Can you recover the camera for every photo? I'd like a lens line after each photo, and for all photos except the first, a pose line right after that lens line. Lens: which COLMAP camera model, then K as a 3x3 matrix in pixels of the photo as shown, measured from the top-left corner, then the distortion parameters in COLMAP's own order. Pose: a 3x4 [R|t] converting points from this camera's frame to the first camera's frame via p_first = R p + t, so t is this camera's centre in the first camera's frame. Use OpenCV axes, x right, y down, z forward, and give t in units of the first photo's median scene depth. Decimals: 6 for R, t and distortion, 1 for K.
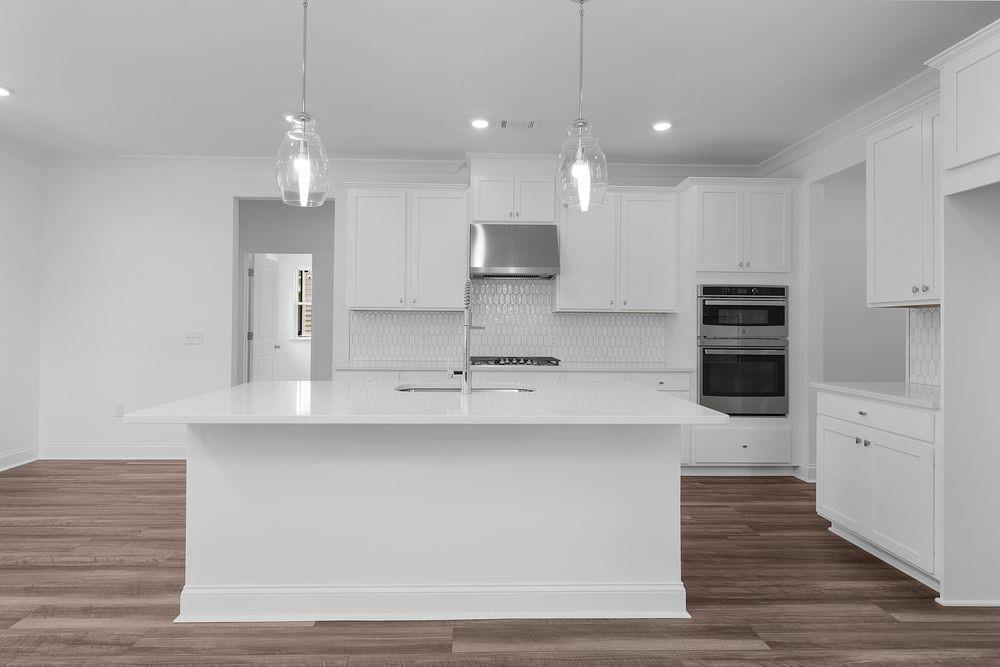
lens RADIAL K [[532.0, 0, 481.5], [0, 532.0, 318.8], [0, 0, 1]] dist [-0.004201, -0.000737]
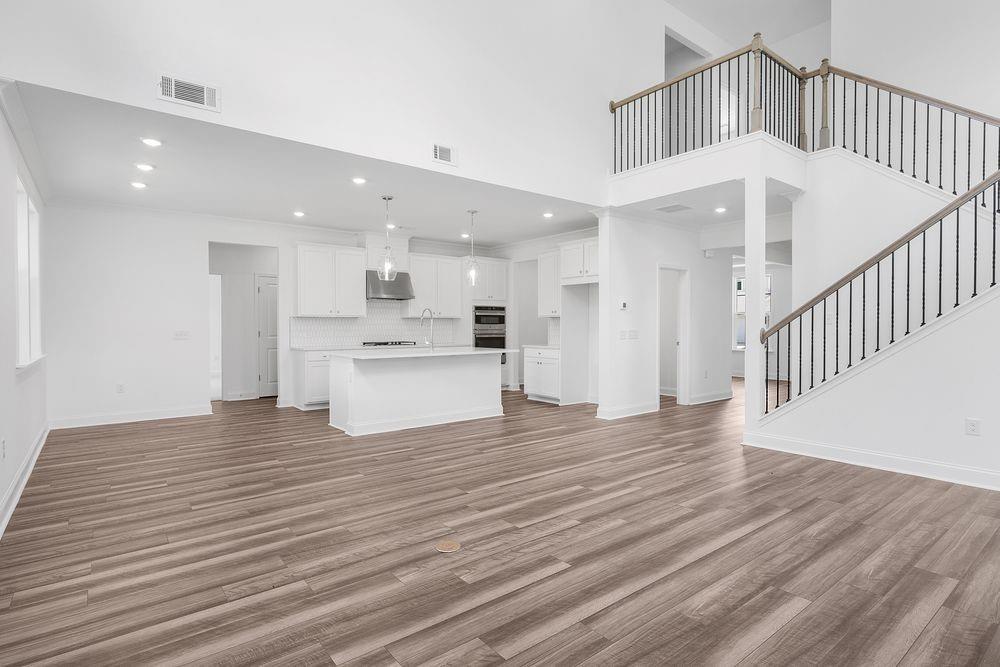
lens RADIAL K [[513.3, 0, 502.0], [0, 513.3, 326.0], [0, 0, 1]] dist [-0.000207, -0.000184]
pose [[0.793842, -0.009207, 0.608054, -0.778873], [-0.000856, 0.999867, 0.016256, -0.014287], [-0.608124, -0.013426, 0.793729, -0.746903]]
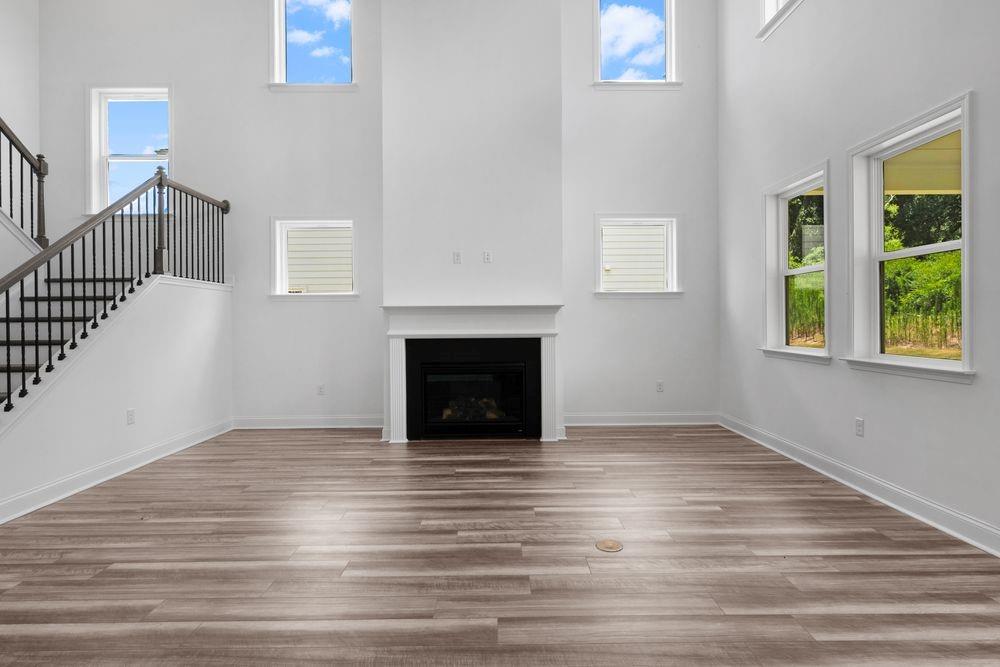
lens RADIAL K [[513.3, 0, 502.0], [0, 513.3, 326.0], [0, 0, 1]] dist [-0.000207, -0.000184]
pose [[-0.999923, 0.002041, 0.012252, -0.309812], [0.002015, 0.999996, -0.002148, 0.003375], [-0.012256, -0.002124, -0.999923, 0.463495]]
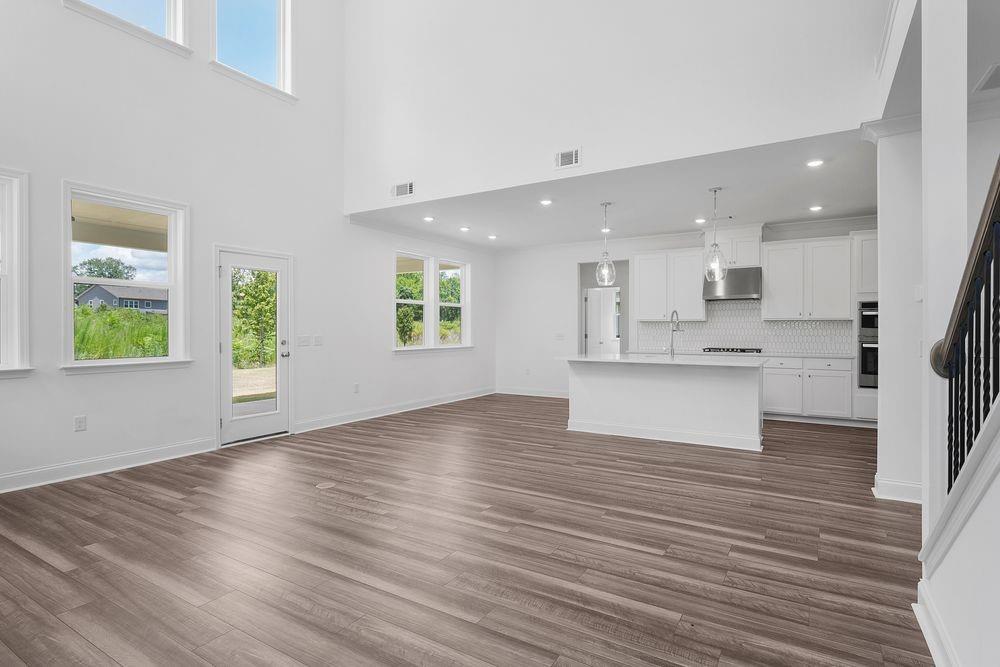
lens RADIAL K [[513.3, 0, 502.0], [0, 513.3, 326.0], [0, 0, 1]] dist [-0.000207, -0.000184]
pose [[0.840915, -0.011295, -0.541050, 0.345273], [0.013615, 0.999907, 0.000286, -0.008197], [0.540997, -0.007607, 0.840990, -0.798596]]
